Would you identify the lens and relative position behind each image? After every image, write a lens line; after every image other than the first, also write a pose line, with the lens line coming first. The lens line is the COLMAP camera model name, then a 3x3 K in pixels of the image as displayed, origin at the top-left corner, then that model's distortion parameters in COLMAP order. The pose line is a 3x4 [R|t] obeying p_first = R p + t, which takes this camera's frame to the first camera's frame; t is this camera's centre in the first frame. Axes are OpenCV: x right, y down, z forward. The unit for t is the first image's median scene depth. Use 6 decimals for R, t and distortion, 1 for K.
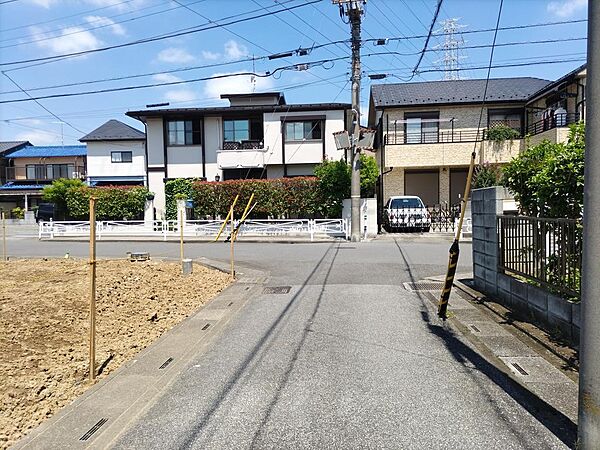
lens RADIAL K [[442.2, 0, 300.0], [0, 442.2, 225.0], [0, 0, 1]] dist [0.091888, -0.118016]
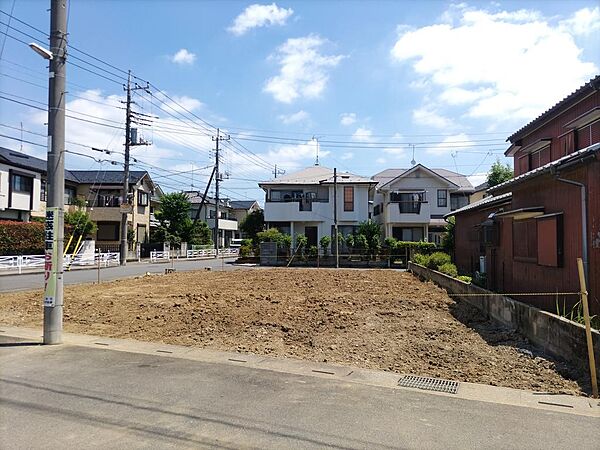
lens RADIAL K [[442.2, 0, 300.0], [0, 442.2, 225.0], [0, 0, 1]] dist [0.091888, -0.118016]
pose [[-0.044200, 0.059599, 0.997243, -1.197647], [0.037344, 0.997620, -0.057967, 0.003837], [-0.998324, 0.034679, -0.046321, 0.272249]]
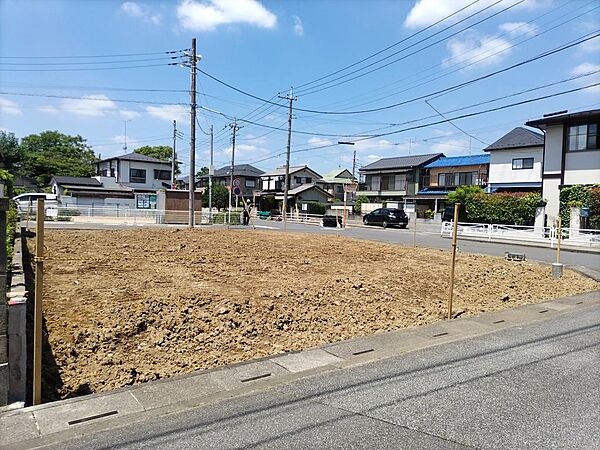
lens RADIAL K [[442.2, 0, 300.0], [0, 442.2, 225.0], [0, 0, 1]] dist [0.091888, -0.118016]
pose [[0.661678, 0.065373, -0.746932, 0.062987], [-0.073774, 0.997034, 0.021909, 0.003511], [0.746149, 0.040607, 0.664539, -0.081836]]
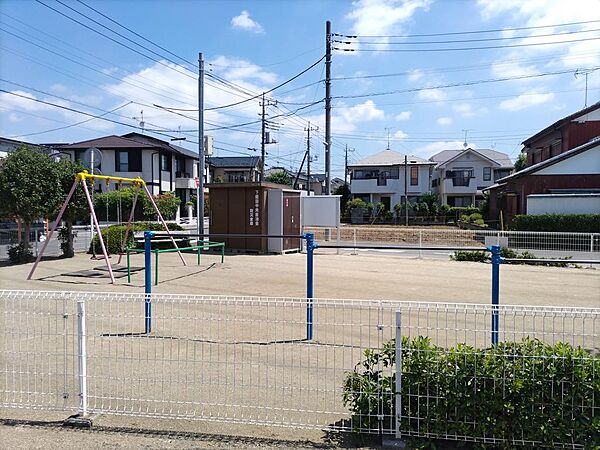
lens RADIAL K [[442.2, 0, 300.0], [0, 442.2, 225.0], [0, 0, 1]] dist [0.091888, -0.118016]
pose [[0.072446, -0.013579, 0.997280, -1.791754], [0.040328, 0.999129, 0.010675, 0.016448], [-0.996557, 0.039445, 0.072931, 0.416260]]
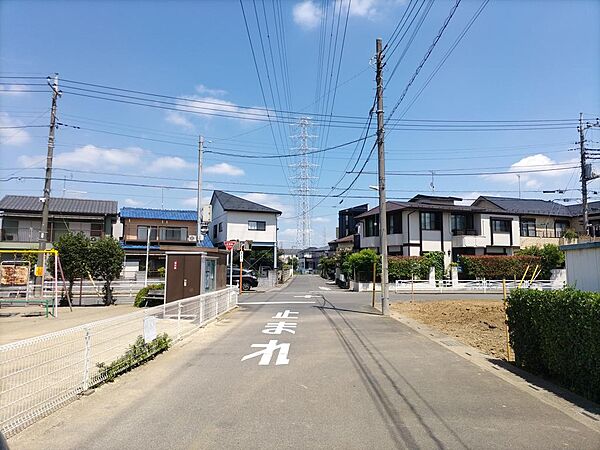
lens RADIAL K [[442.2, 0, 300.0], [0, 442.2, 225.0], [0, 0, 1]] dist [0.091888, -0.118016]
pose [[0.896669, 0.065903, 0.437769, -1.302485], [-0.002128, 0.989488, -0.144600, 0.022689], [-0.442697, 0.128727, 0.887383, -0.130572]]
